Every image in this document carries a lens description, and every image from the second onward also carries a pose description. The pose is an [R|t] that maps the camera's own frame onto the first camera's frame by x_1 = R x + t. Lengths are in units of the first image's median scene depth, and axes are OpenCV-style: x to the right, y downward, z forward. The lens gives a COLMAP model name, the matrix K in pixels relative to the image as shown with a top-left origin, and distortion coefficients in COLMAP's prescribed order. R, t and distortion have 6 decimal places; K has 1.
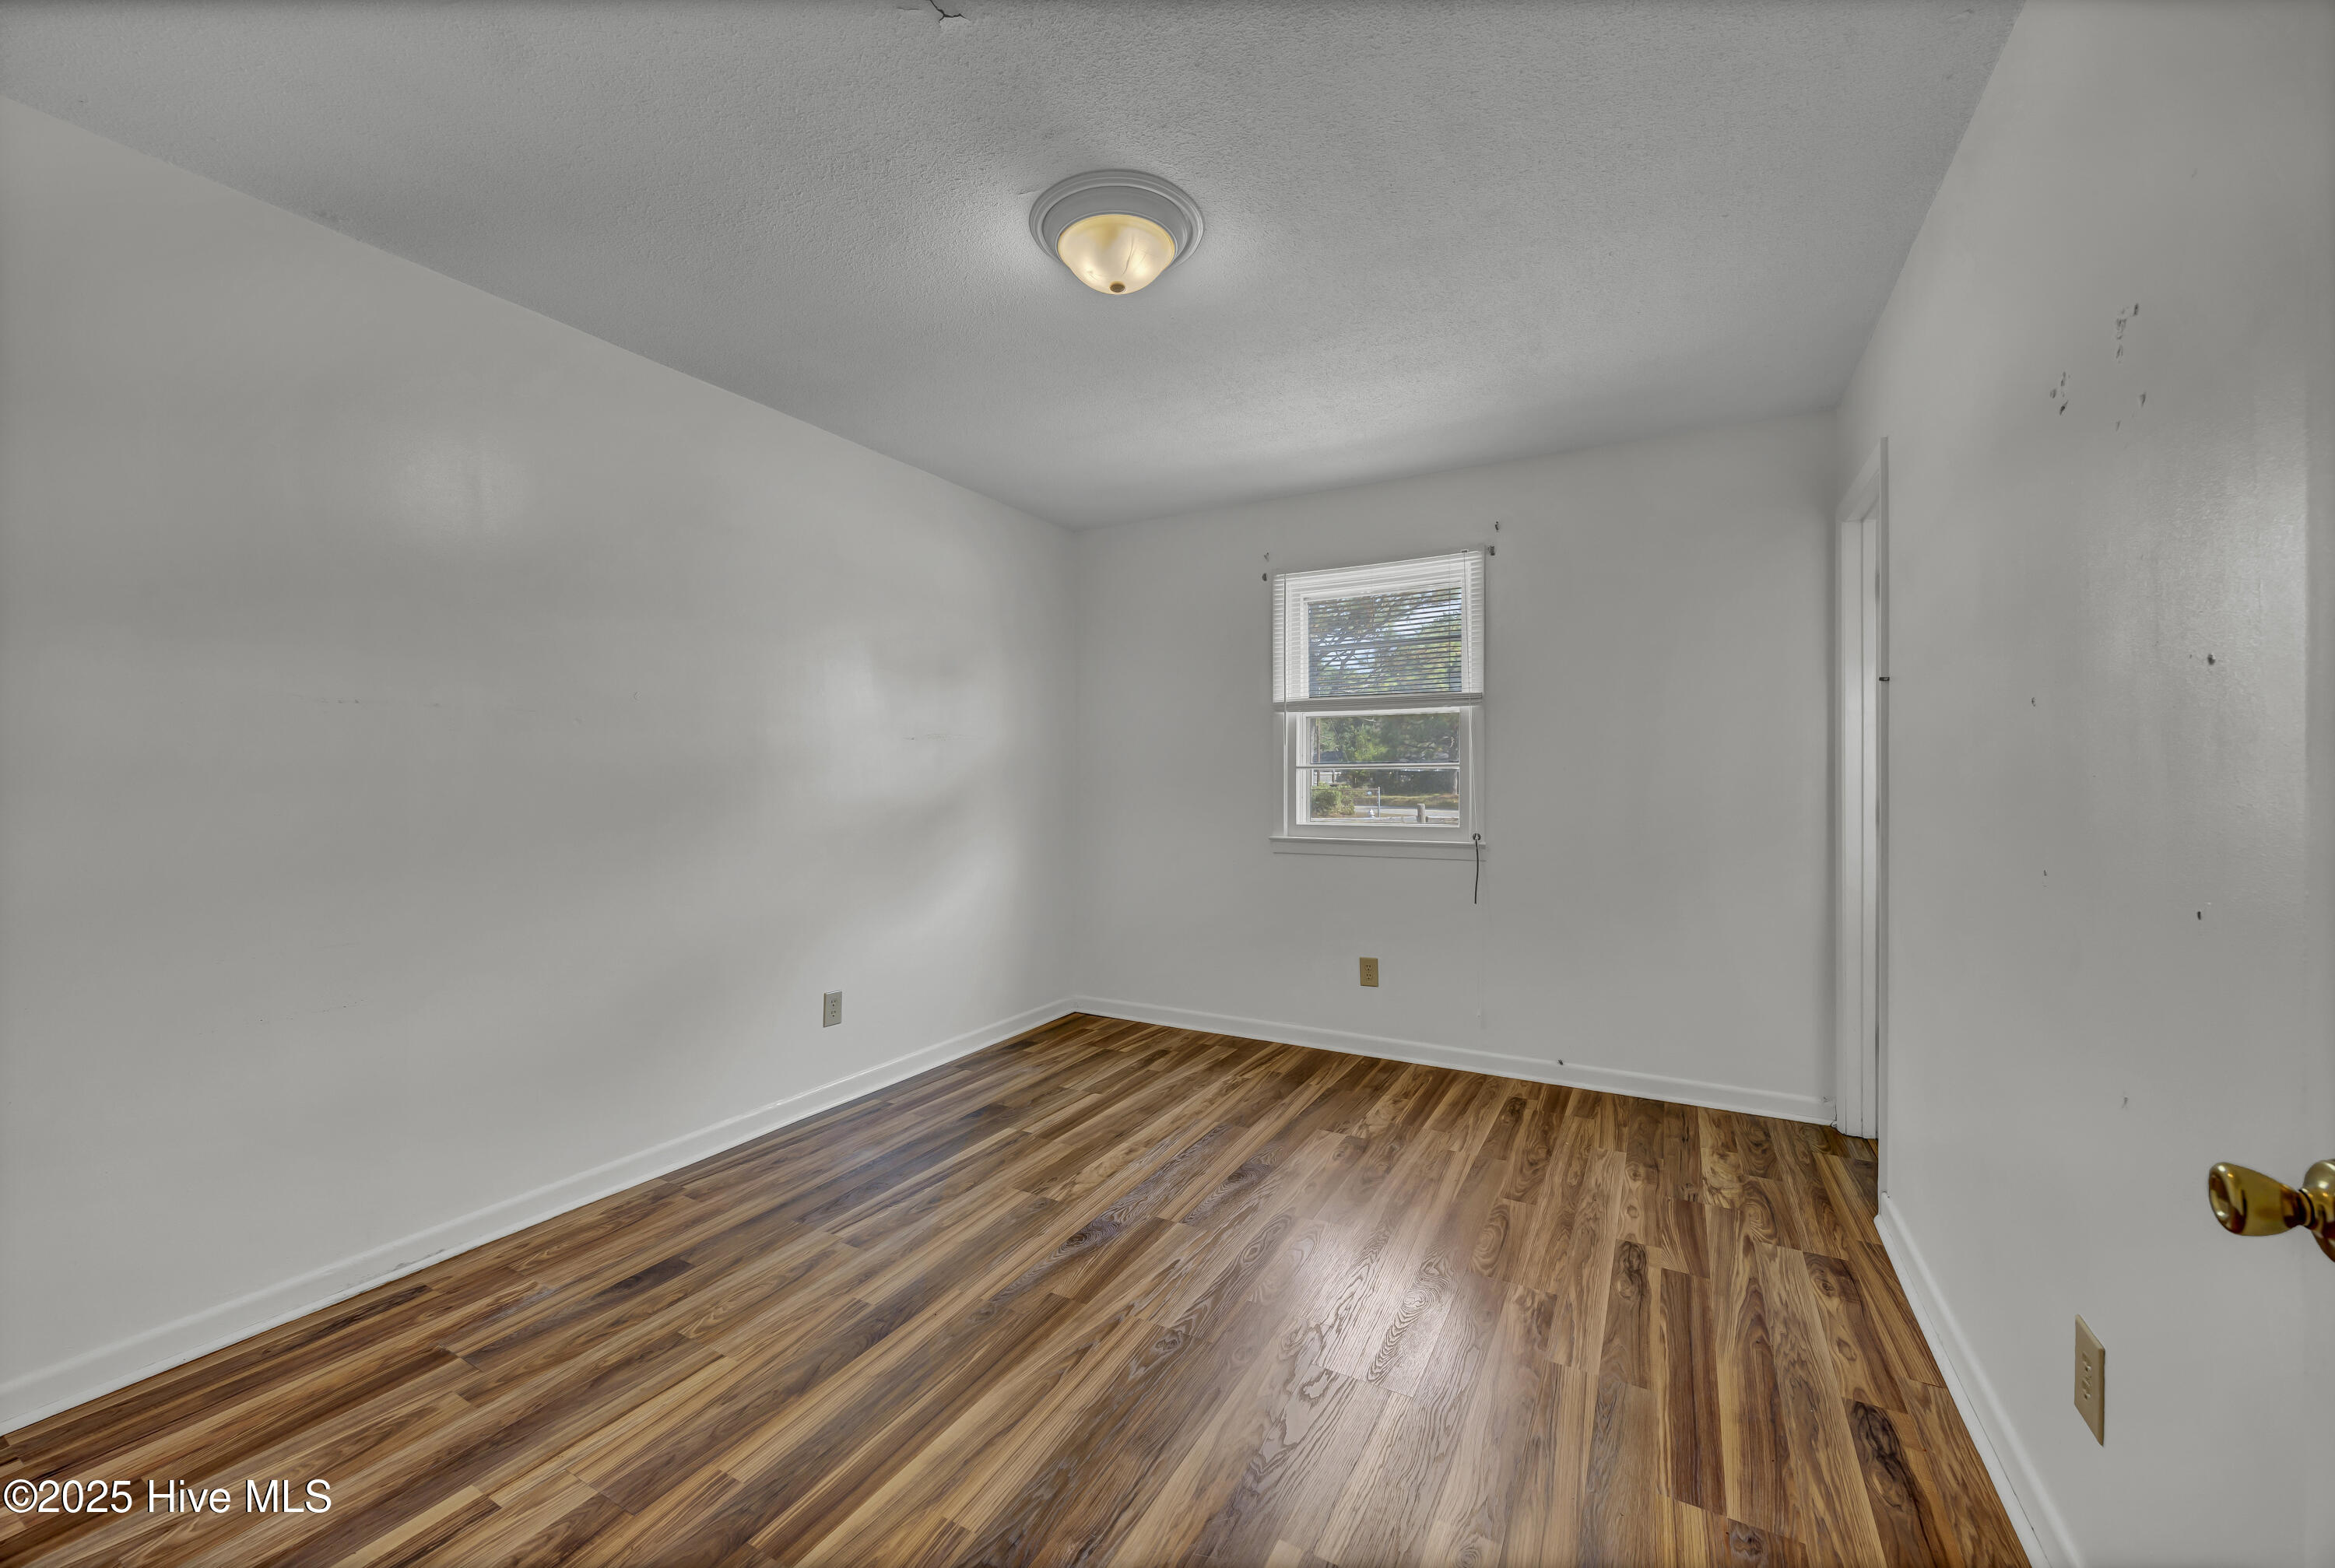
lens RADIAL K [[910.5, 0, 1174.0], [0, 910.5, 780.4], [0, 0, 1]] dist [-0.003503, 0.000157]
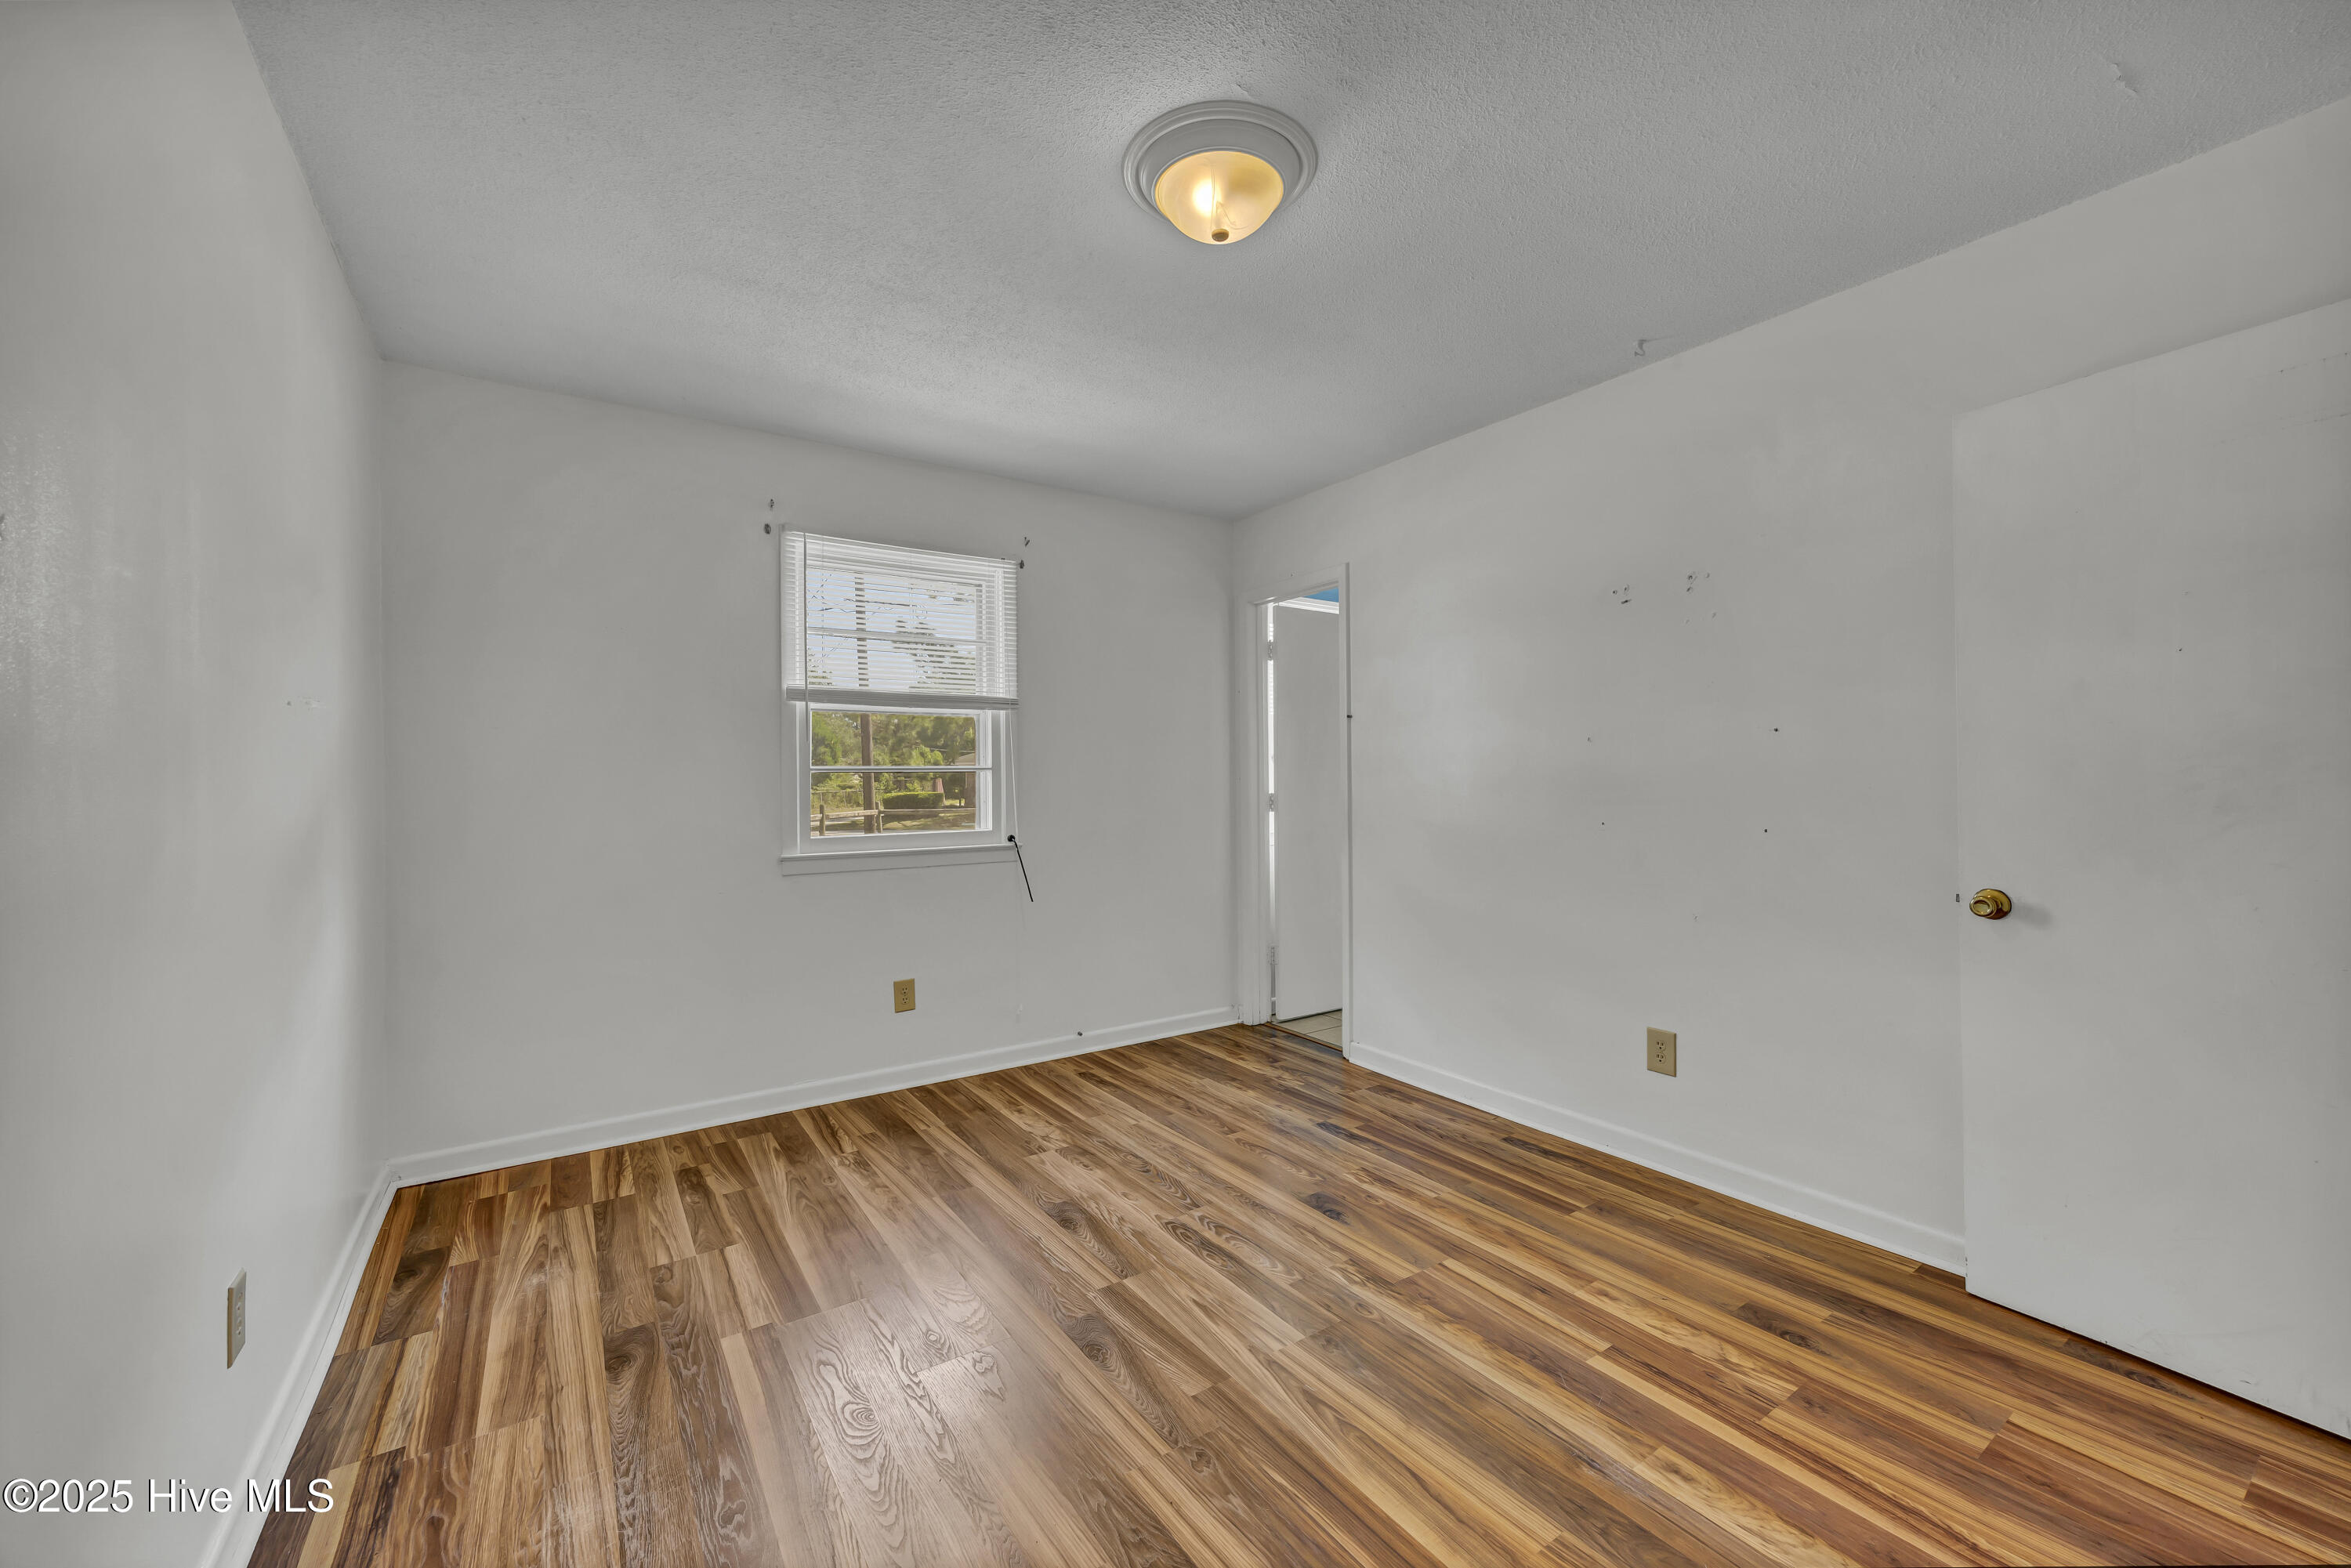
lens RADIAL K [[916.8, 0, 1184.3], [0, 916.8, 803.1], [0, 0, 1]] dist [-0.003503, 0.000157]
pose [[0.441168, -0.024409, 0.897093, -0.572872], [0.008006, 0.999697, 0.023264, -0.001786], [-0.897389, -0.003081, 0.441230, 0.413604]]
